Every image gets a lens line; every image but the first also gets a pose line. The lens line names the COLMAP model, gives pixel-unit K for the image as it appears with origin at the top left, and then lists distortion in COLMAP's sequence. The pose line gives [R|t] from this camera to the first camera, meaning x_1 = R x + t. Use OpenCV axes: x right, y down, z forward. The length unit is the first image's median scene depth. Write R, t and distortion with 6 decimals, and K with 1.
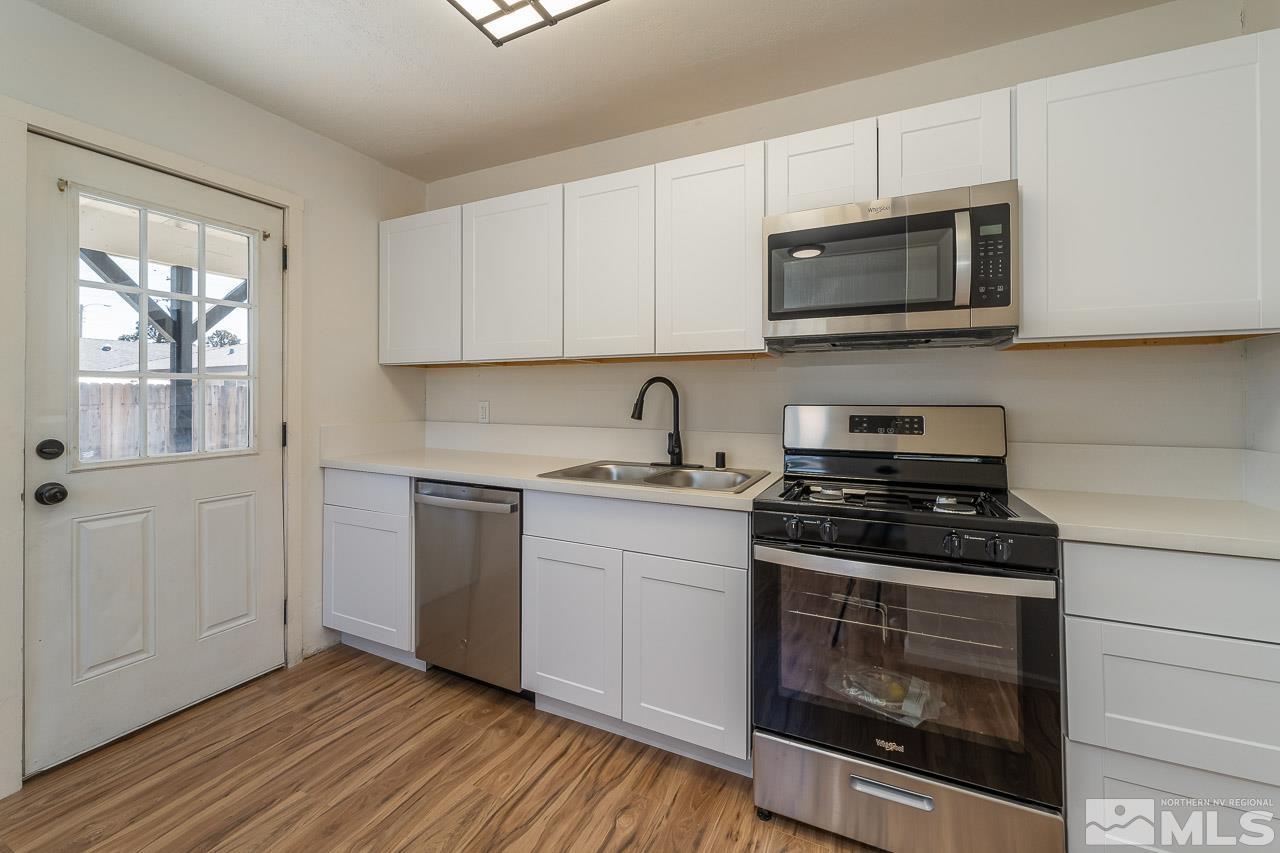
lens RADIAL K [[515.6, 0, 636.4], [0, 515.6, 393.0], [0, 0, 1]] dist [0.001590, -0.000695]
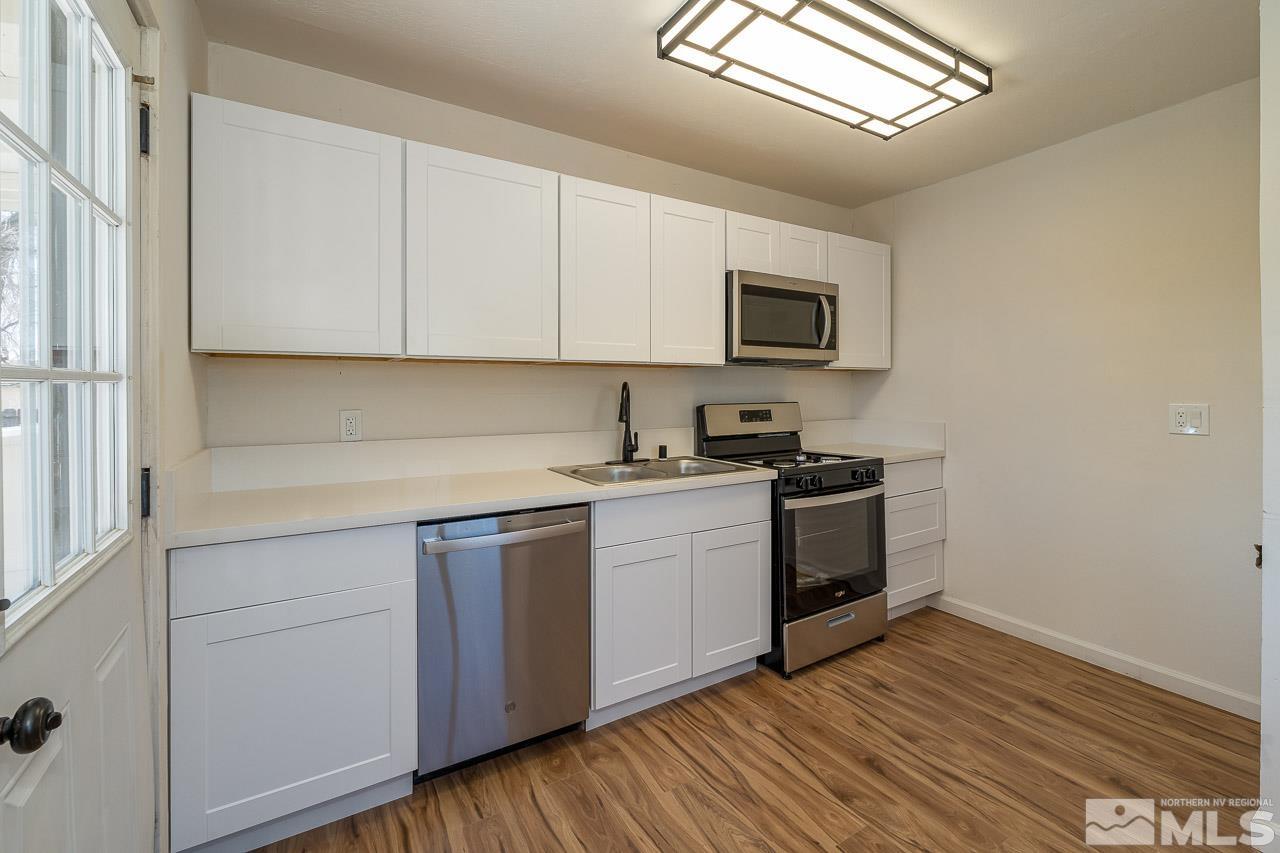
lens RADIAL K [[550.5, 0, 639.8], [0, 550.5, 389.5], [0, 0, 1]] dist [-0.000374, -0.000035]
pose [[0.534170, -0.002724, 0.845373, -1.063619], [-0.001807, 0.999989, 0.004364, -0.023562], [-0.845375, -0.003858, 0.534159, 0.403414]]
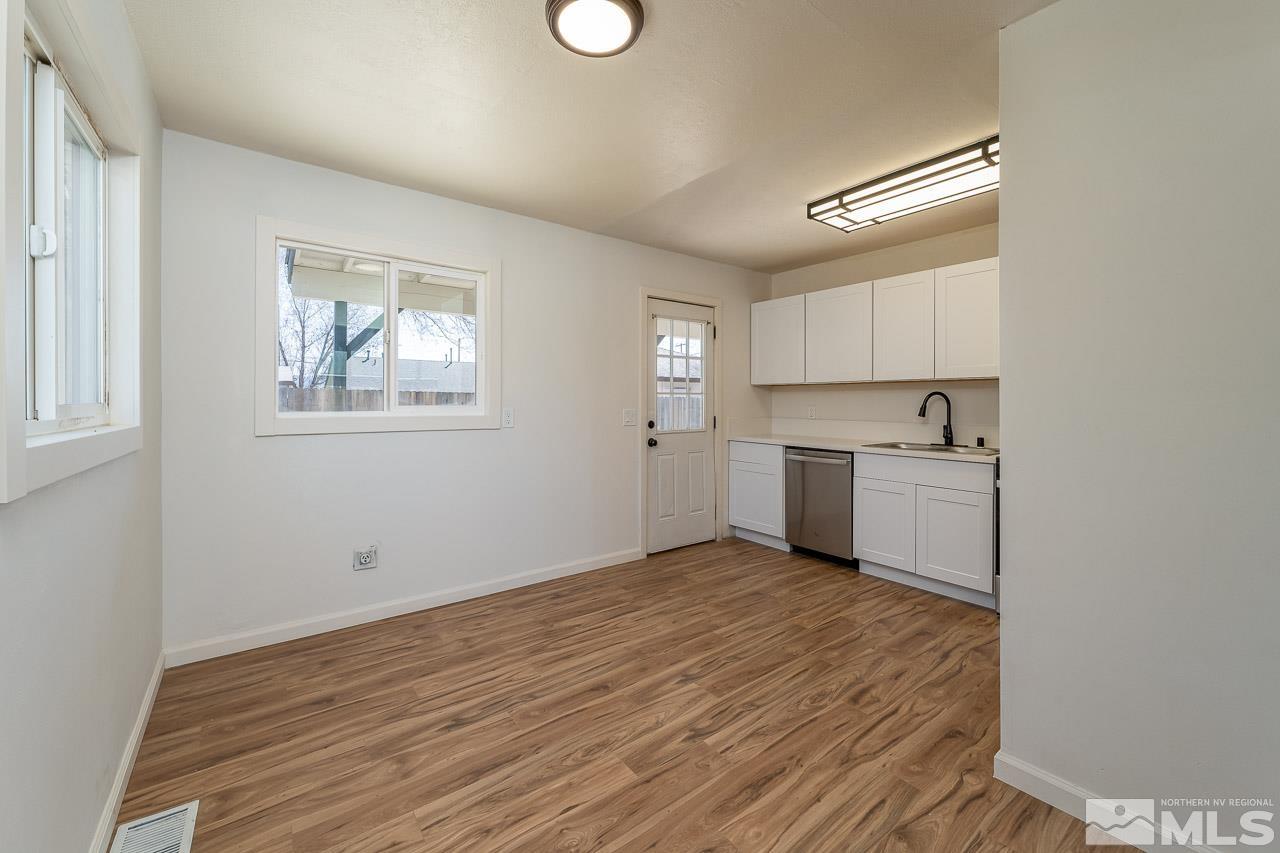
lens RADIAL K [[495.7, 0, 633.4], [0, 495.7, 405.4], [0, 0, 1]] dist [-0.010424, -0.000145]
pose [[0.892138, 0.003942, -0.451746, -0.127116], [0.000338, 0.999956, 0.009394, -0.002891], [0.451763, -0.008533, 0.892097, -1.011355]]
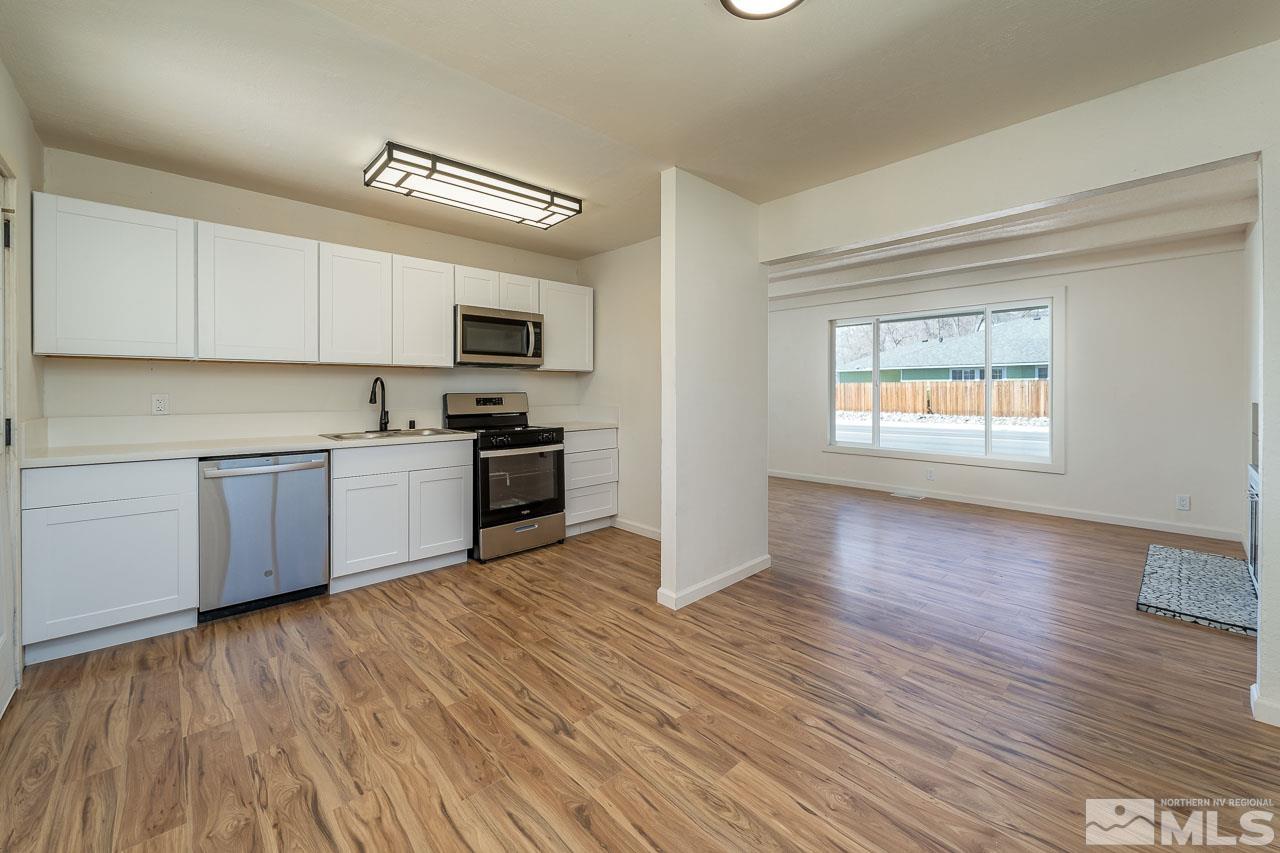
lens RADIAL K [[515.6, 0, 636.4], [0, 515.6, 393.0], [0, 0, 1]] dist [0.001590, -0.000695]
pose [[0.355275, -0.006036, 0.934742, -1.379778], [-0.004618, 0.999956, 0.008212, 0.001513], [-0.934750, -0.007234, 0.355231, -0.407213]]
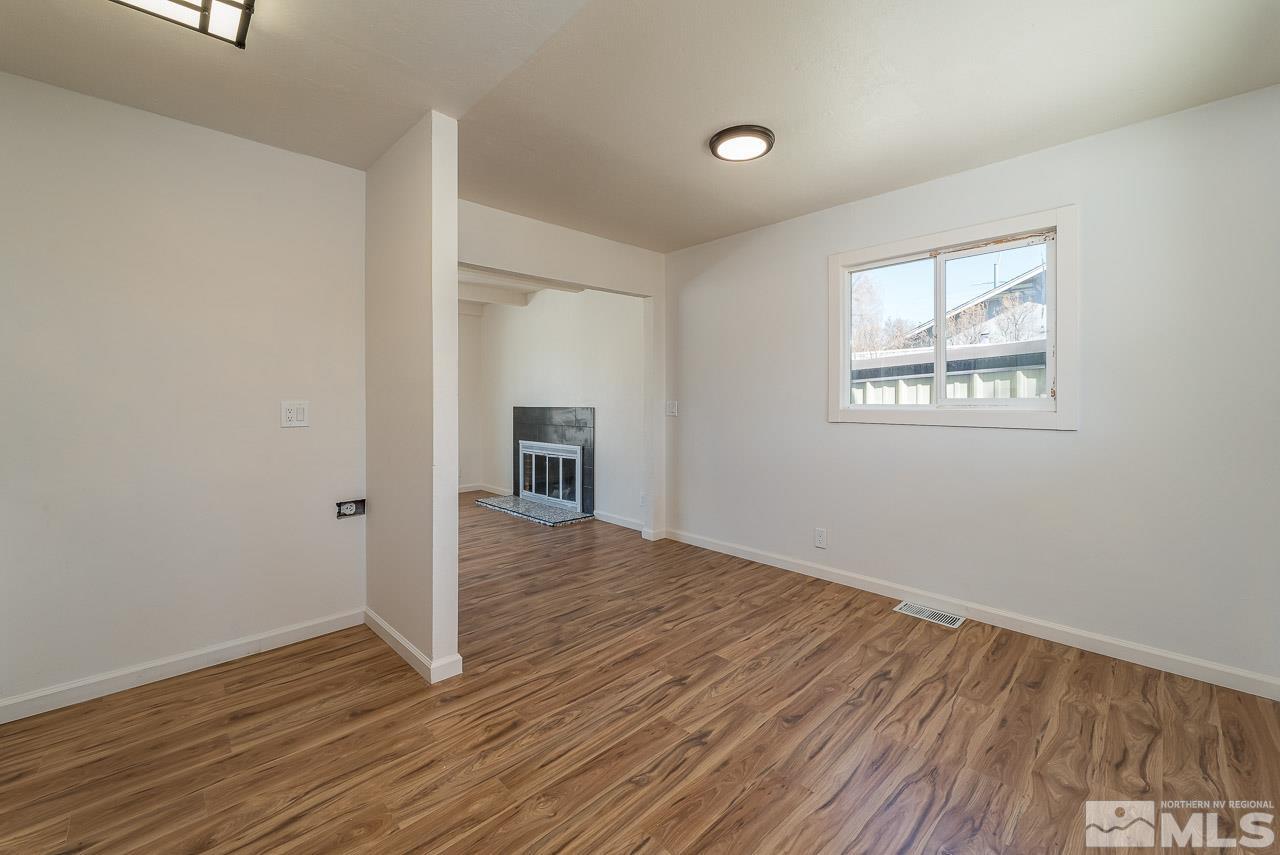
lens RADIAL K [[515.6, 0, 636.4], [0, 515.6, 394.0], [0, 0, 1]] dist [0.001590, -0.000695]
pose [[-0.943227, 0.005216, 0.332107, -0.742249], [0.000605, 0.999902, -0.013985, 0.005653], [-0.332148, -0.012990, -0.943138, 1.020285]]
